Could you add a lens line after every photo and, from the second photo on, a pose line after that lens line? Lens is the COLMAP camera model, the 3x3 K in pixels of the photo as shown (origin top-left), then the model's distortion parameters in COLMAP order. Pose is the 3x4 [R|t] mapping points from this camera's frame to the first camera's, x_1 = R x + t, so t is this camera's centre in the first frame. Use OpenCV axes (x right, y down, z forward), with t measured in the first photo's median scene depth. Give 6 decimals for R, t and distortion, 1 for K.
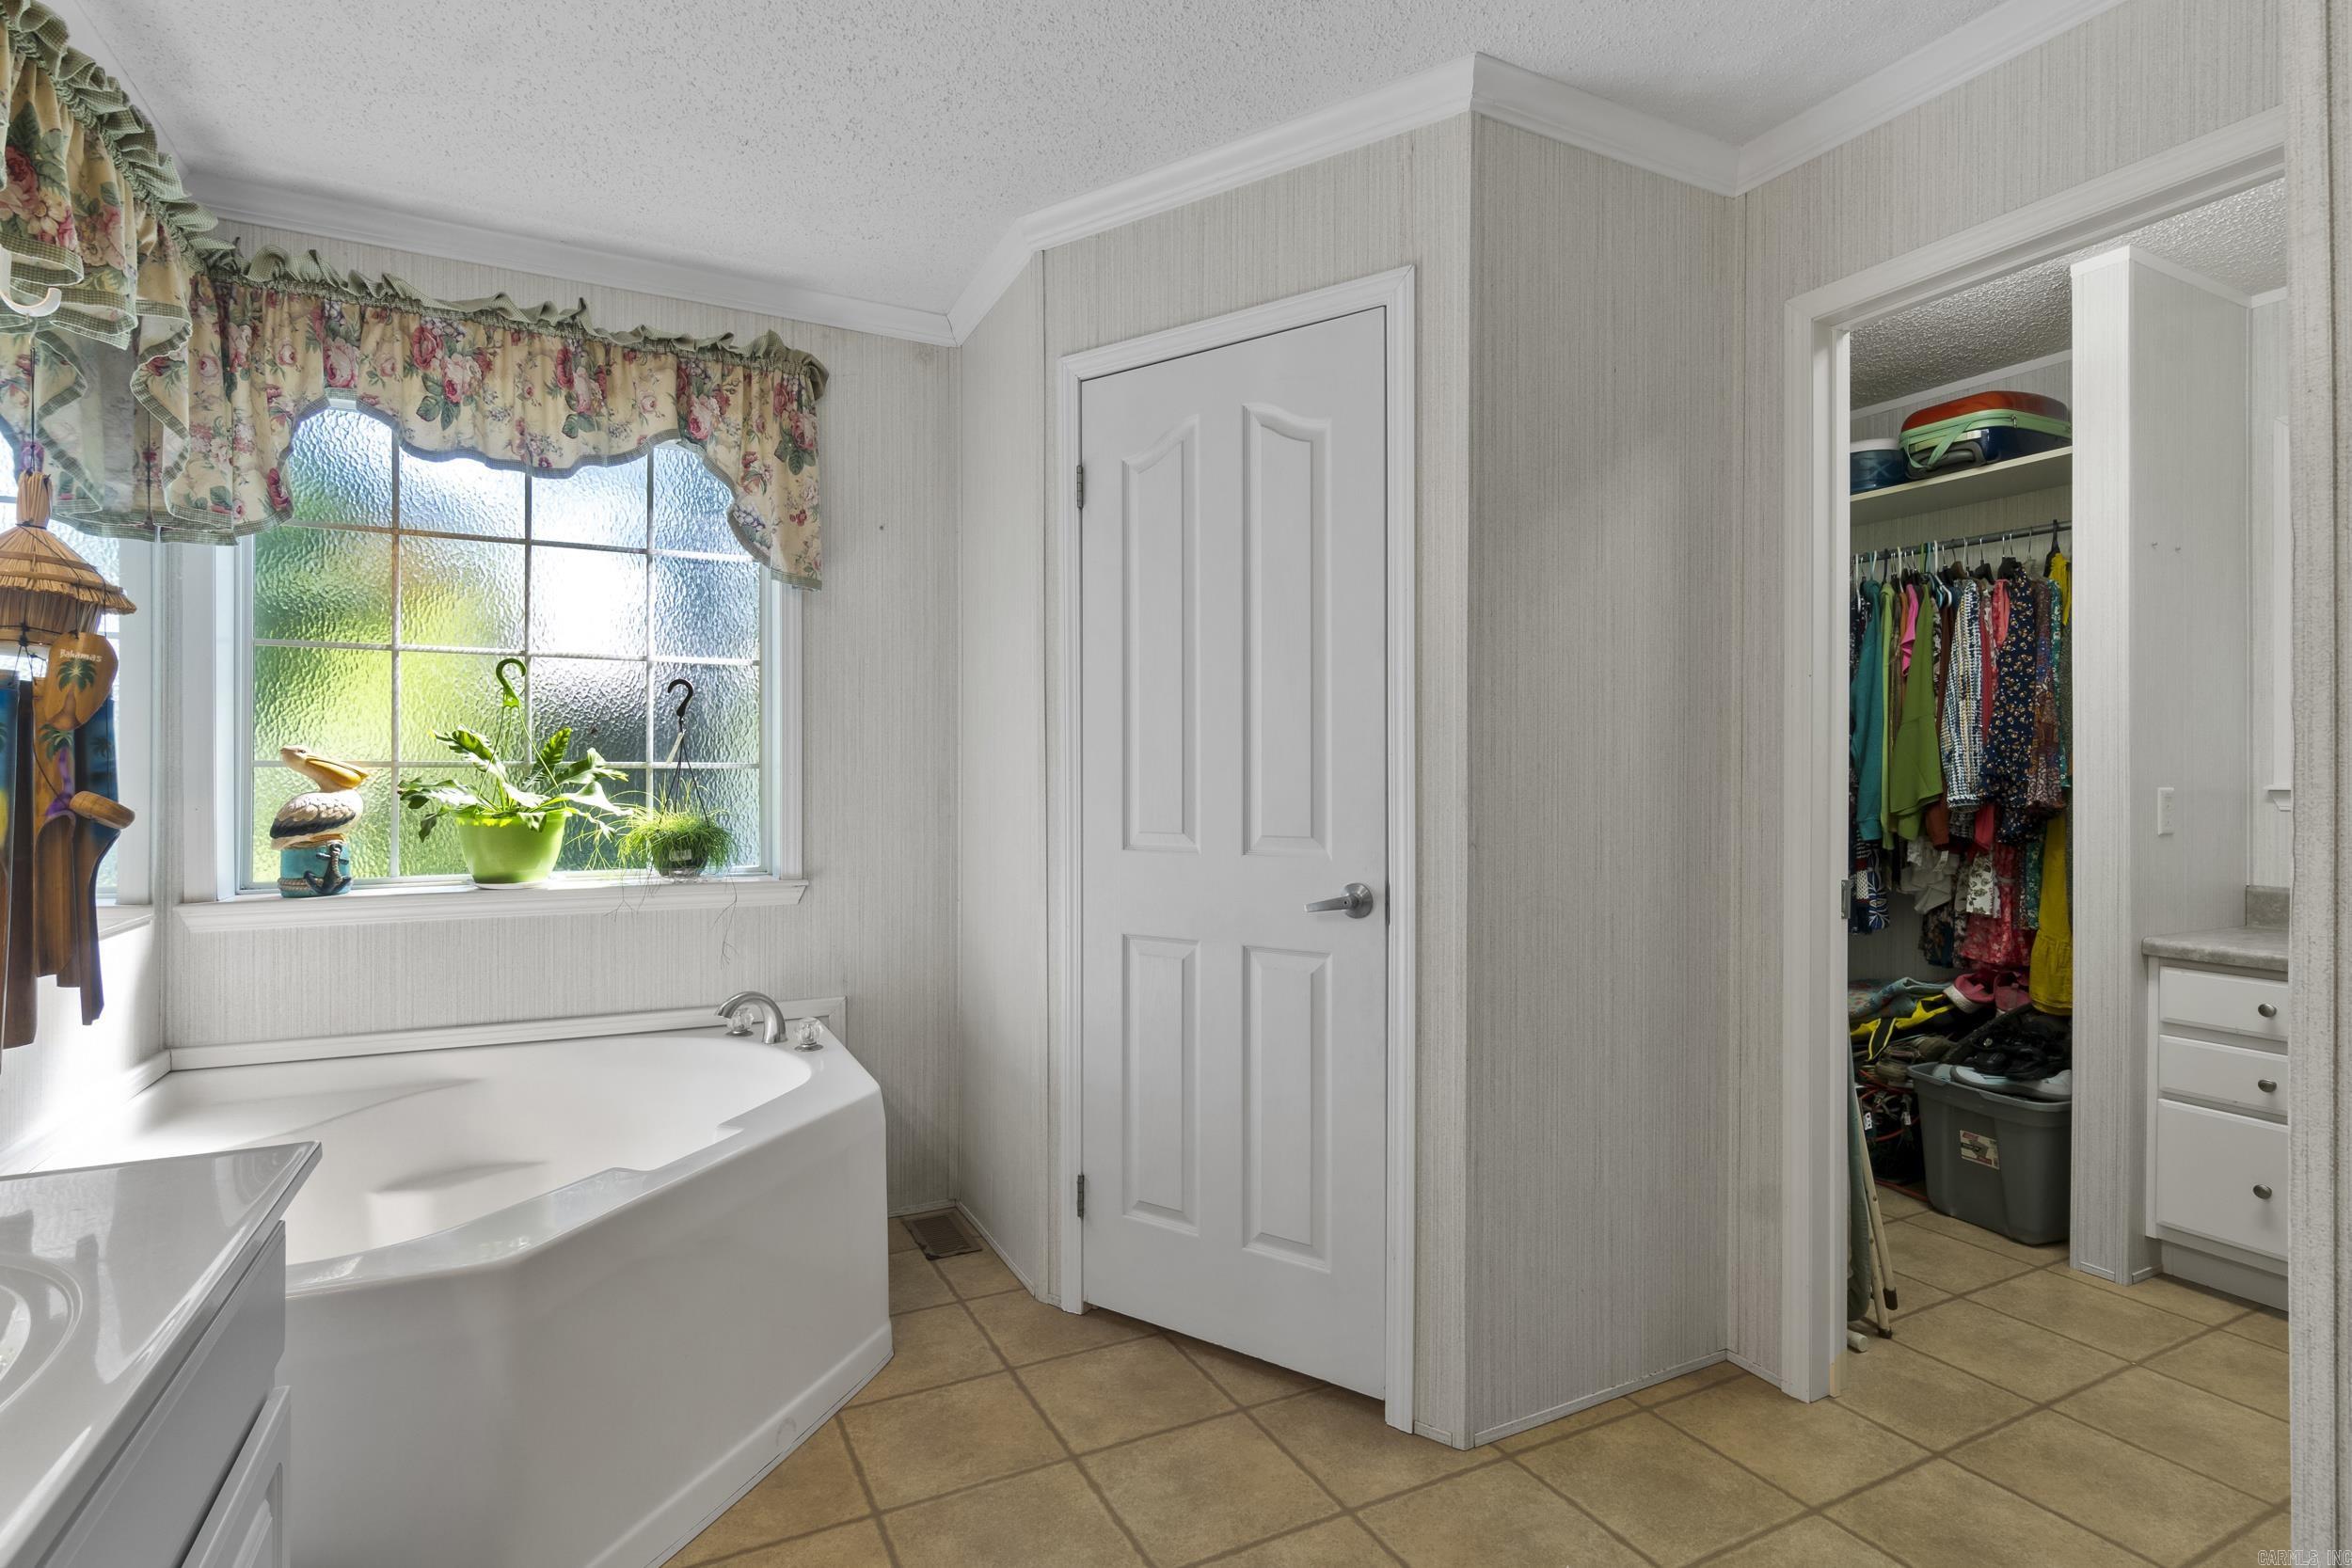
lens RADIAL K [[1123.6, 0, 1164.6], [0, 1123.6, 777.3], [0, 0, 1]] dist [-0.002766, 0.001028]
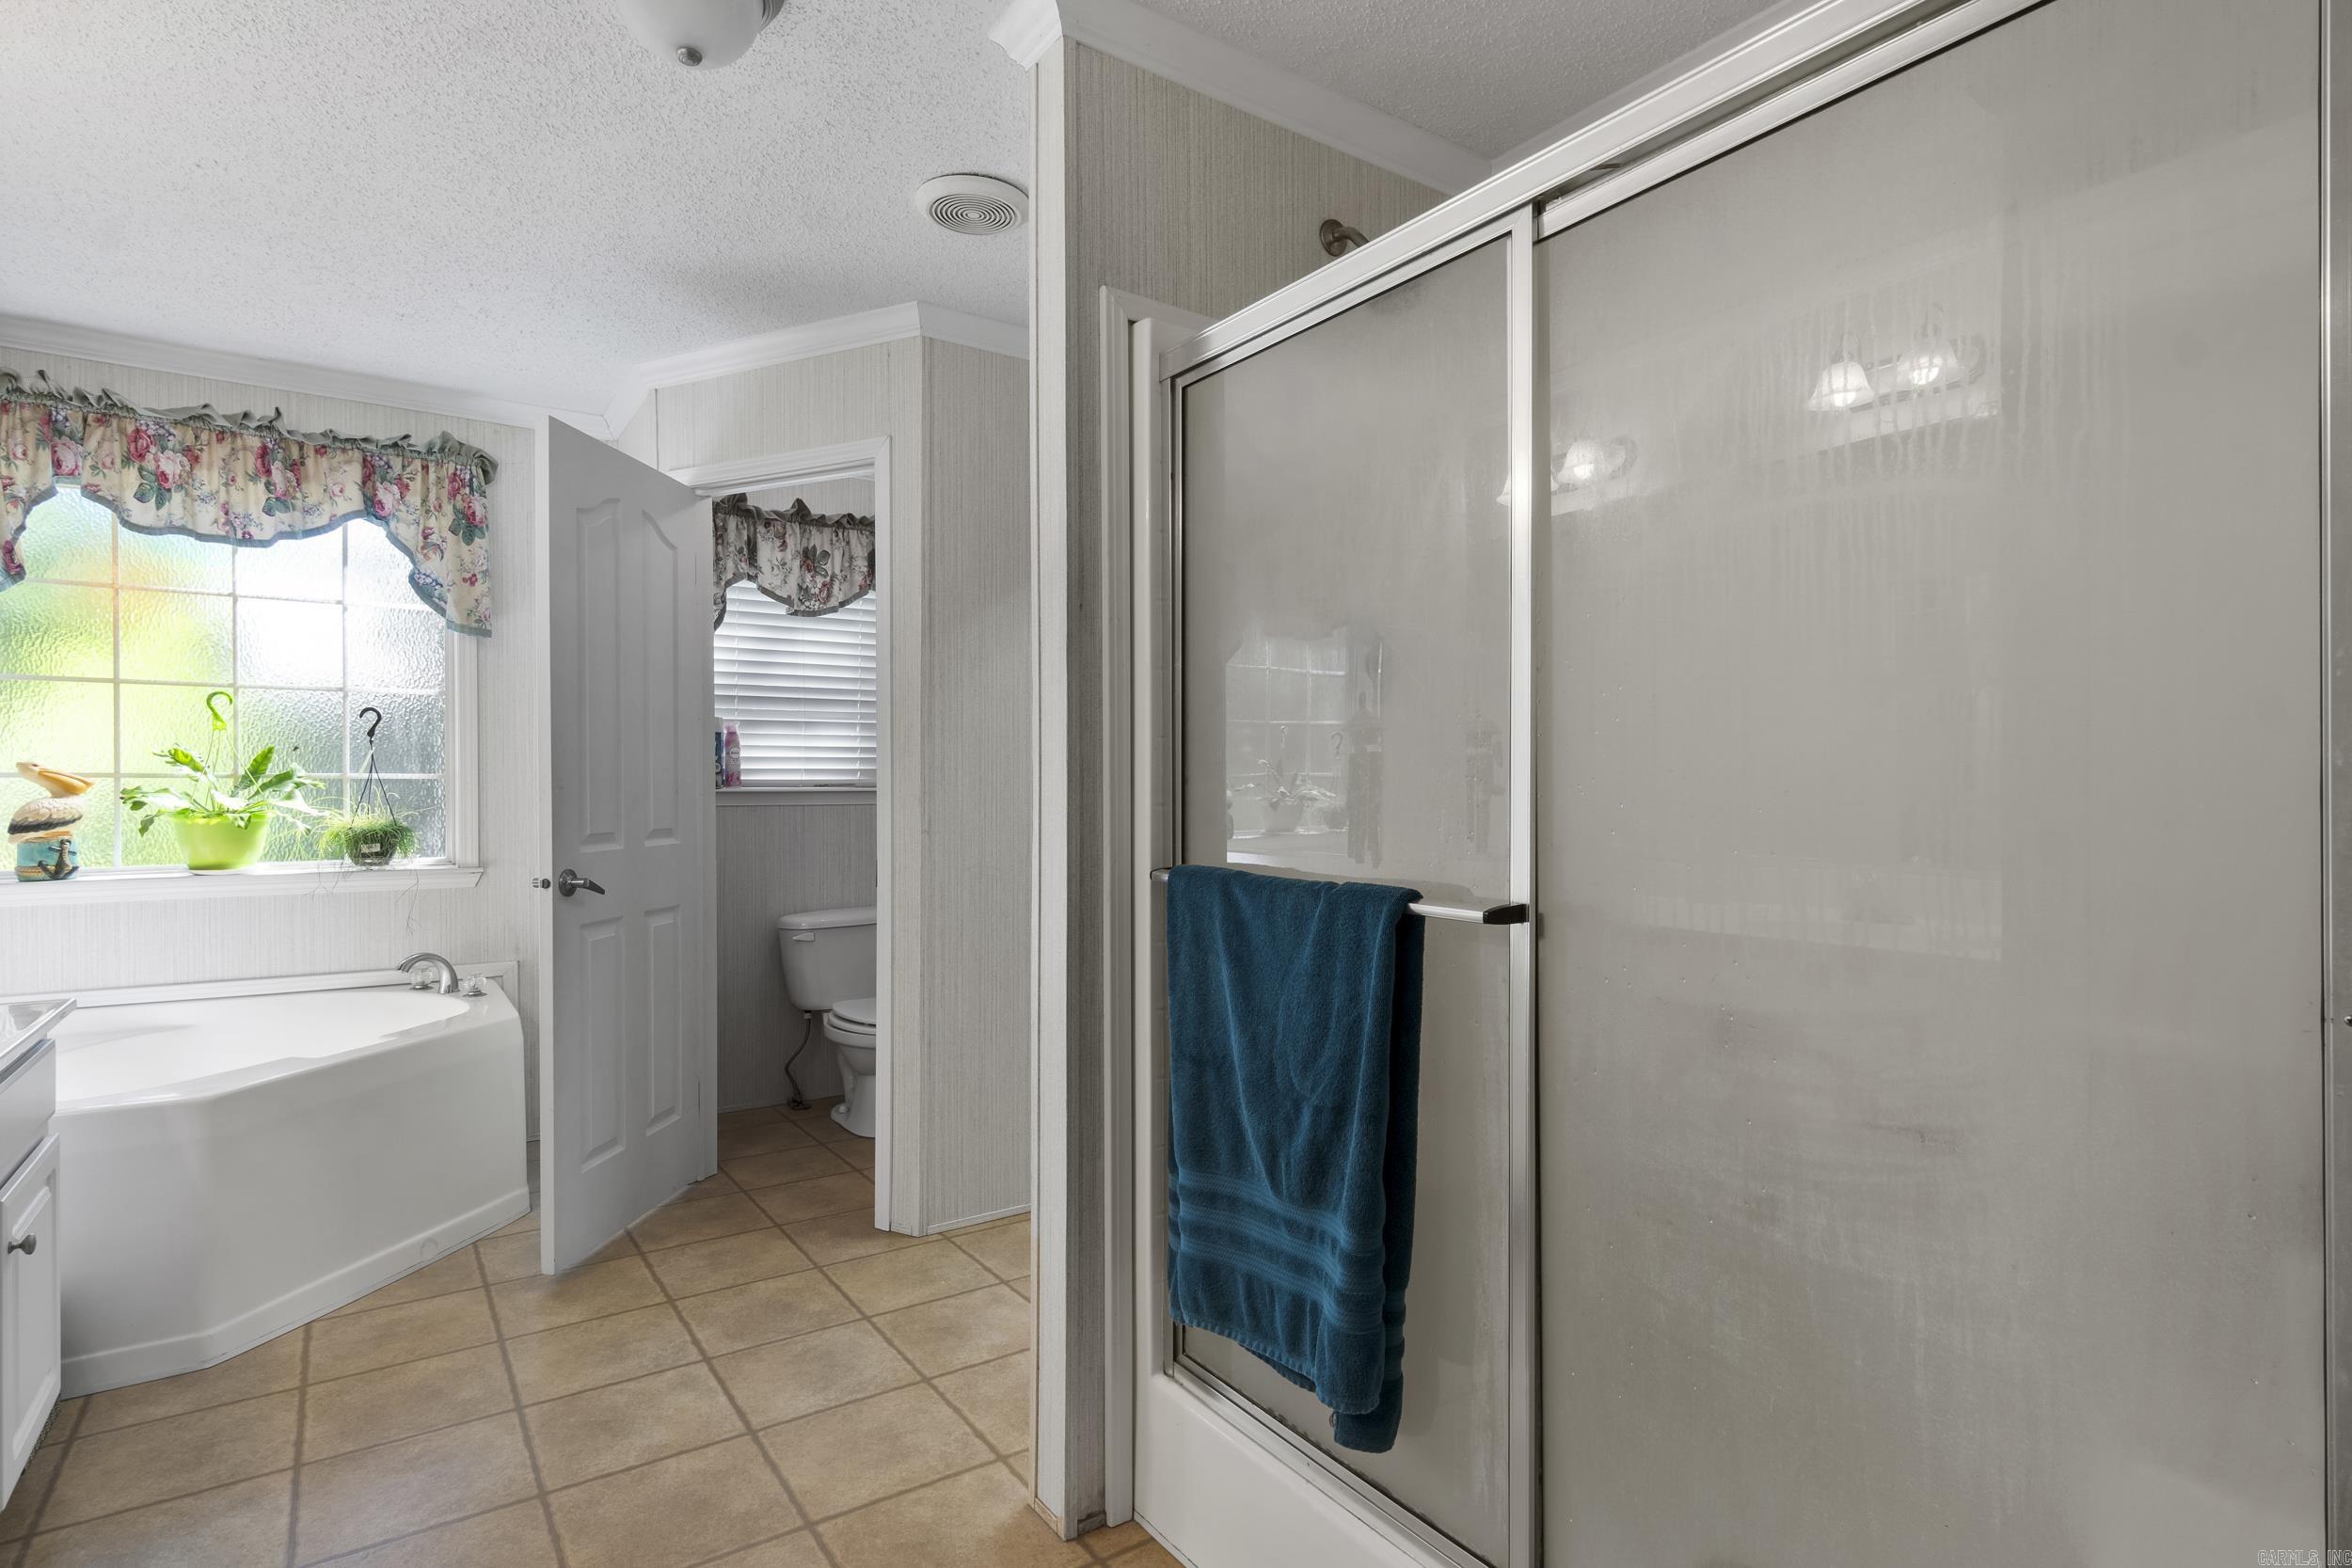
lens RADIAL K [[1123.6, 0, 1128.1], [0, 1123.6, 797.7], [0, 0, 1]] dist [-0.002766, 0.001028]
pose [[0.990988, -0.001404, 0.133940, 0.256270], [-0.000200, 0.999928, 0.011958, -0.001957], [-0.133948, -0.011877, 0.990917, -0.380013]]
